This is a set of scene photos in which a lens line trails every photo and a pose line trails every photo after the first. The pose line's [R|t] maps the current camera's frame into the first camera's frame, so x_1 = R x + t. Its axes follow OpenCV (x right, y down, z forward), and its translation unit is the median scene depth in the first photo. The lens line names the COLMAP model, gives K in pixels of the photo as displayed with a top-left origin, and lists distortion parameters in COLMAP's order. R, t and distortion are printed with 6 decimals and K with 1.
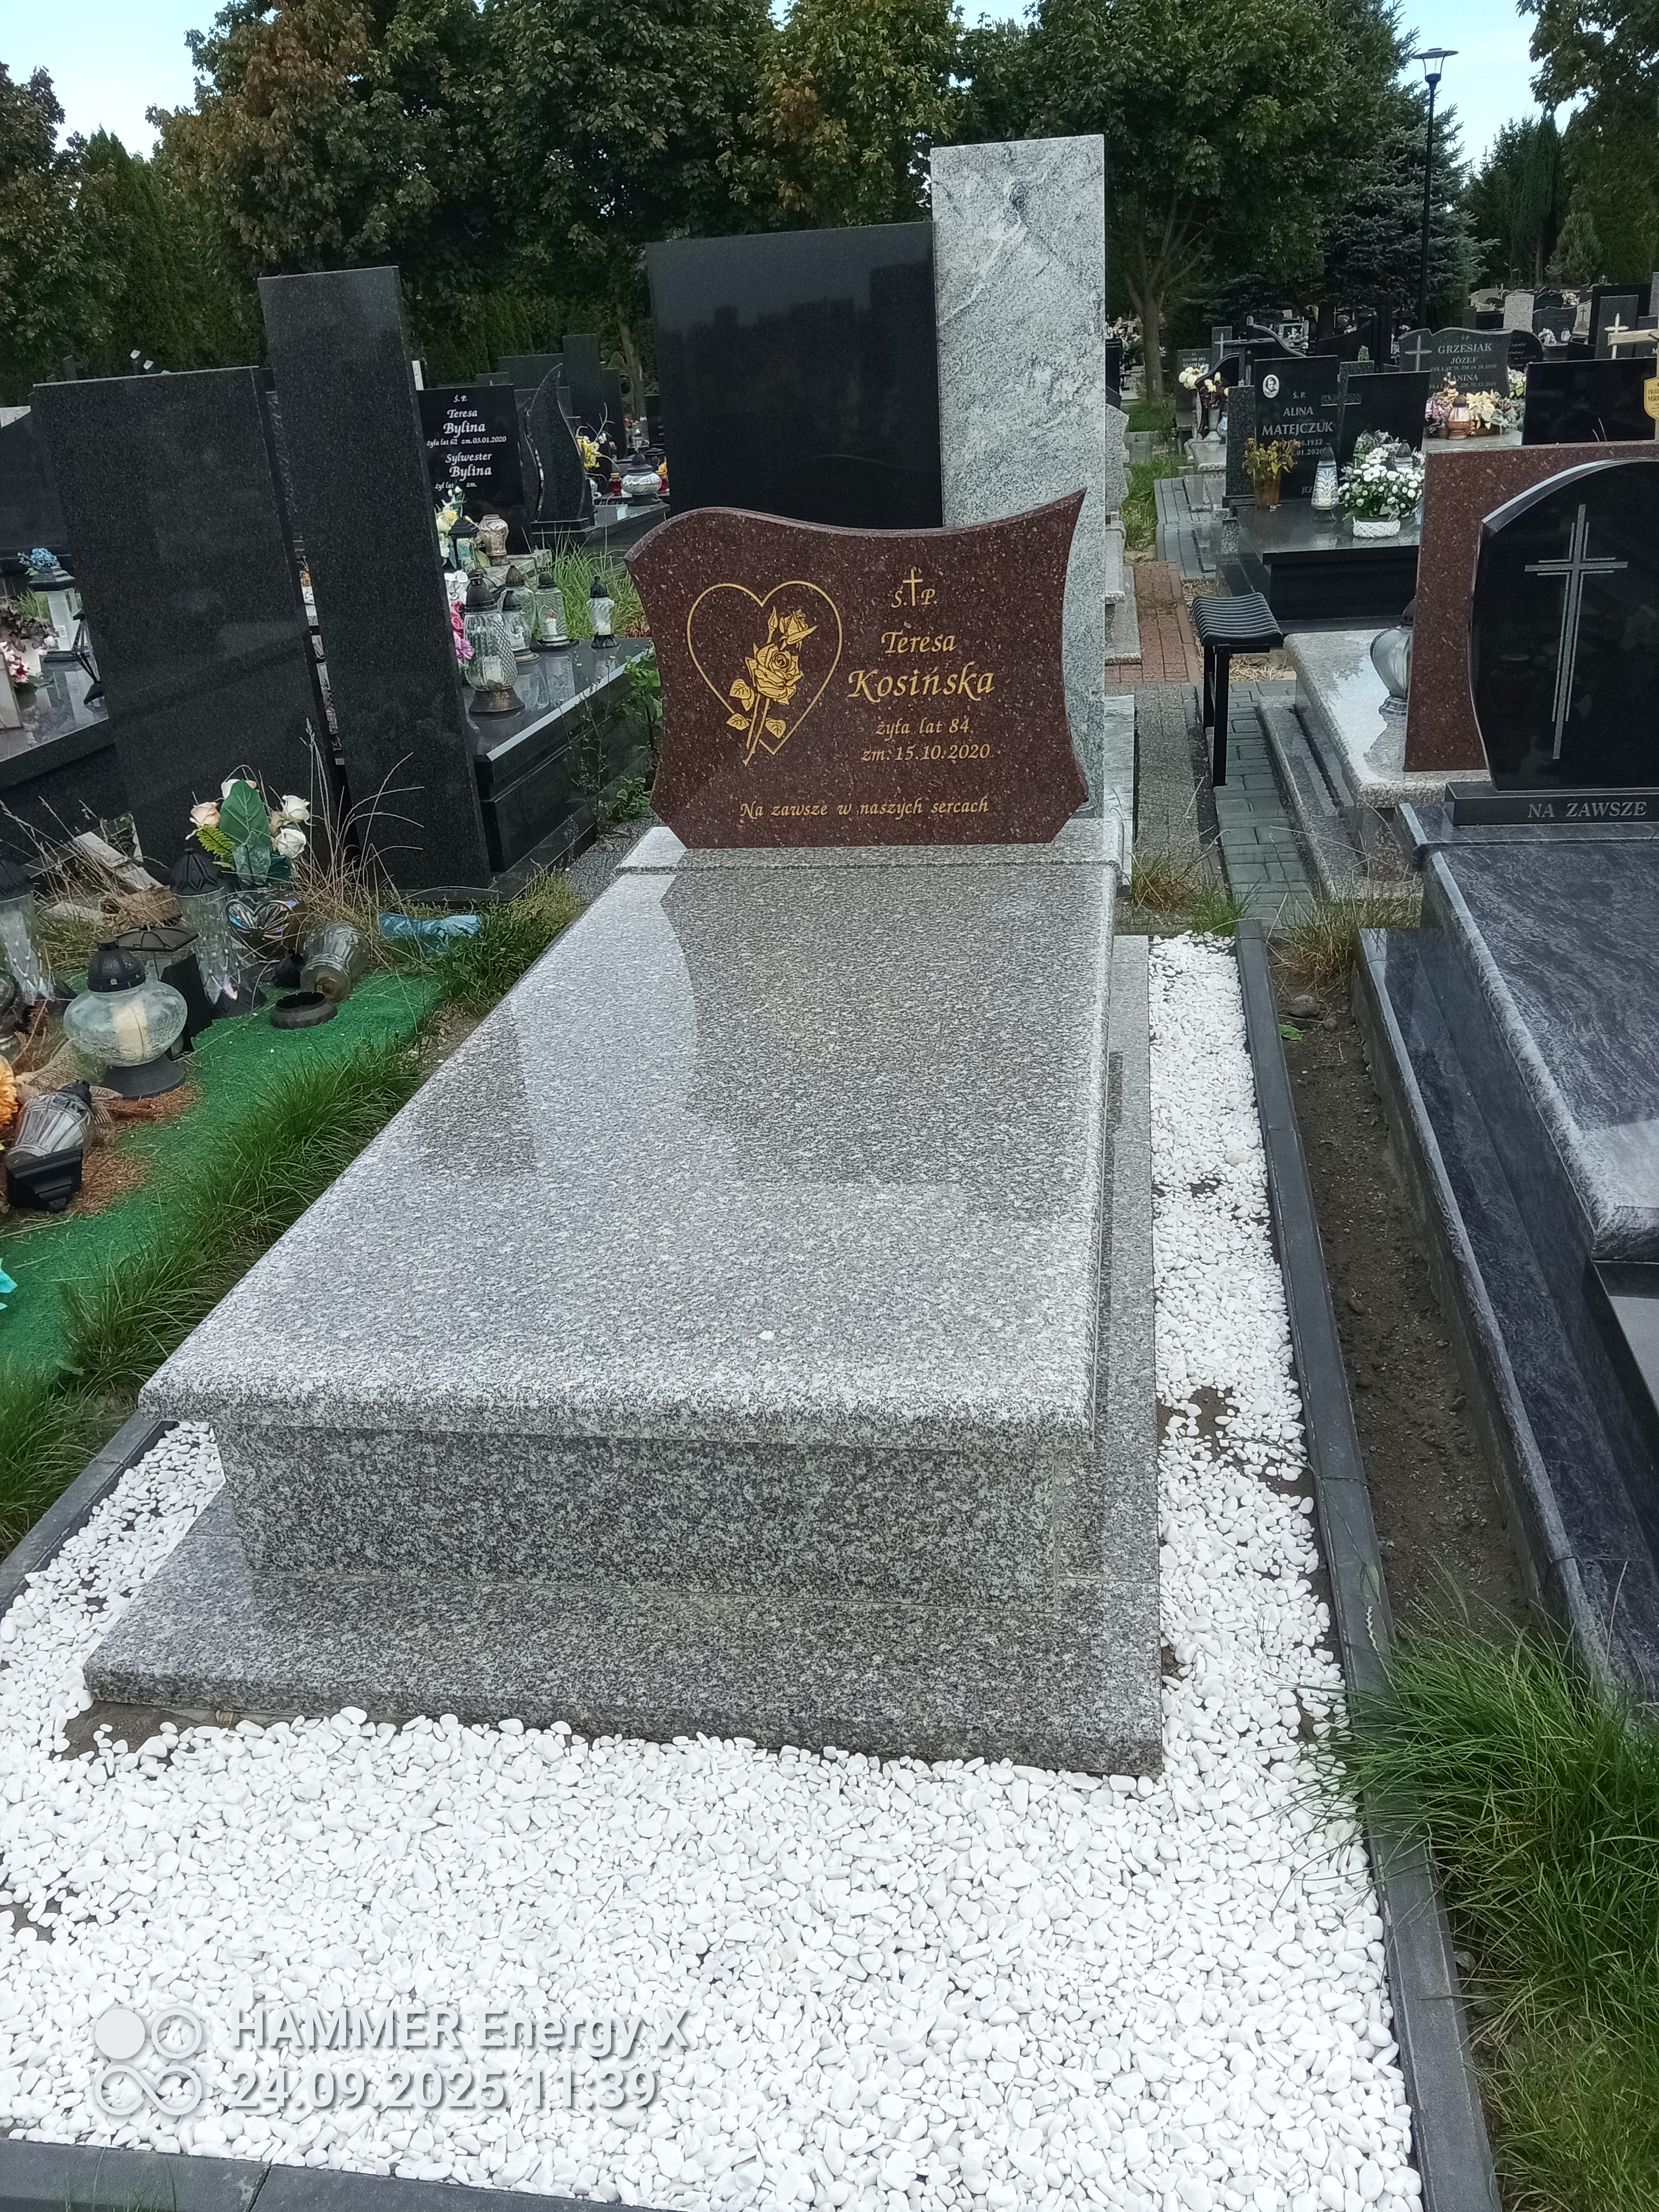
lens RADIAL K [[1719.3, 0, 829.5], [0, 1719.3, 1106.0], [0, 0, 1]] dist [0.118249, -0.219452]
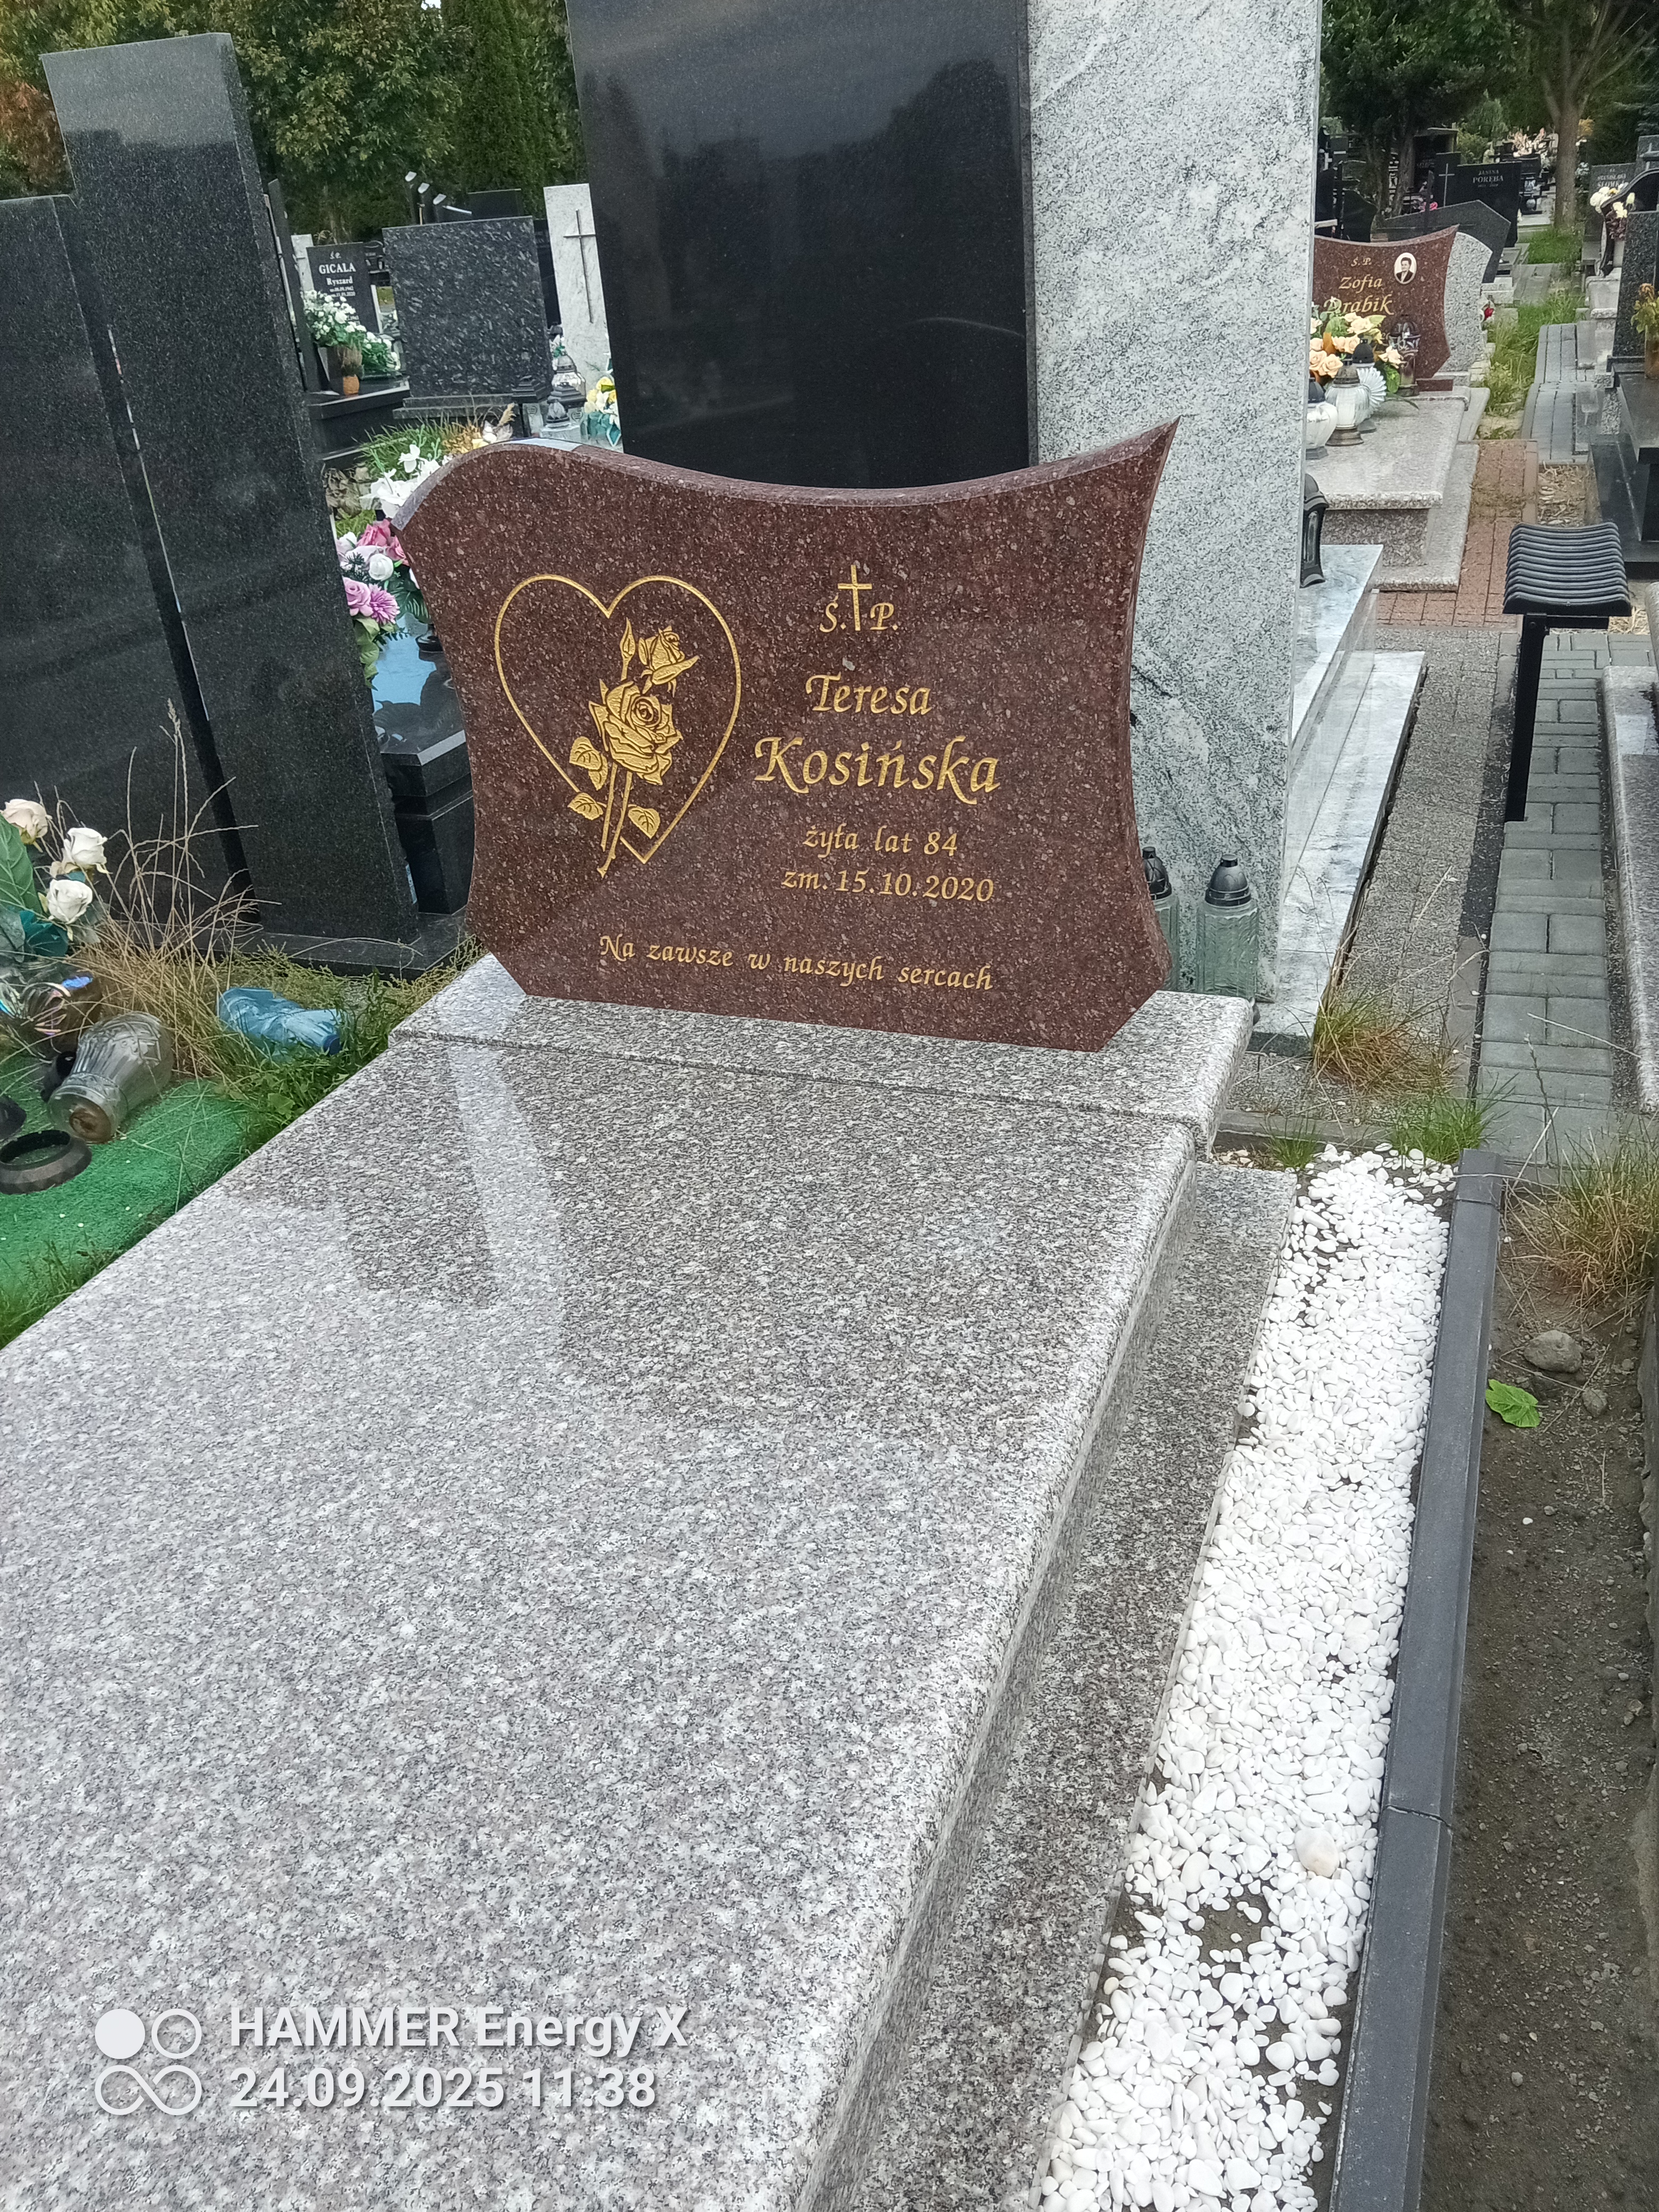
lens RADIAL K [[1761.7, 0, 835.7], [0, 1761.7, 1132.1], [0, 0, 1]] dist [0.074693, -0.133502]
pose [[0.982778, 0.080020, -0.166565, 0.140560], [-0.065194, 0.993561, 0.092659, -0.173181], [0.172907, -0.080204, 0.981667, 0.413142]]
